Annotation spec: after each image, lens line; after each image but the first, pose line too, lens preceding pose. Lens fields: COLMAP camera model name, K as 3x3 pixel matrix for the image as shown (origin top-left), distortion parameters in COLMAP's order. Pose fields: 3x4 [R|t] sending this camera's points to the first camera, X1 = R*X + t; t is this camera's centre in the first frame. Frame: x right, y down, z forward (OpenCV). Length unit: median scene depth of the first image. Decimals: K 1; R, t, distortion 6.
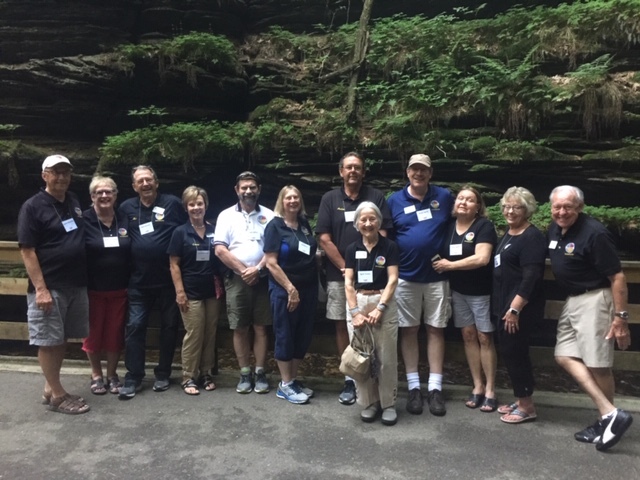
lens RADIAL K [[545.2, 0, 319.8], [0, 545.2, 224.1], [0, 0, 1]] dist [0.069320, -0.099931]
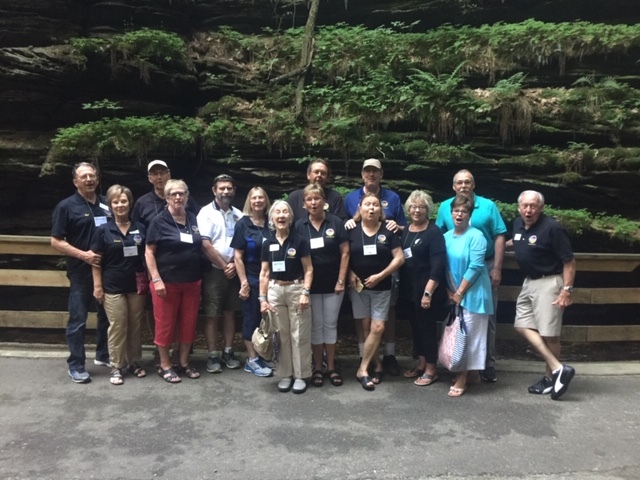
lens RADIAL K [[545.2, 0, 319.8], [0, 545.2, 224.1], [0, 0, 1]] dist [0.069320, -0.099931]
pose [[0.989542, 0.004276, 0.144181, -0.057517], [-0.008334, 0.999586, 0.027551, -0.014551], [-0.144003, -0.028464, 0.989168, -0.086389]]
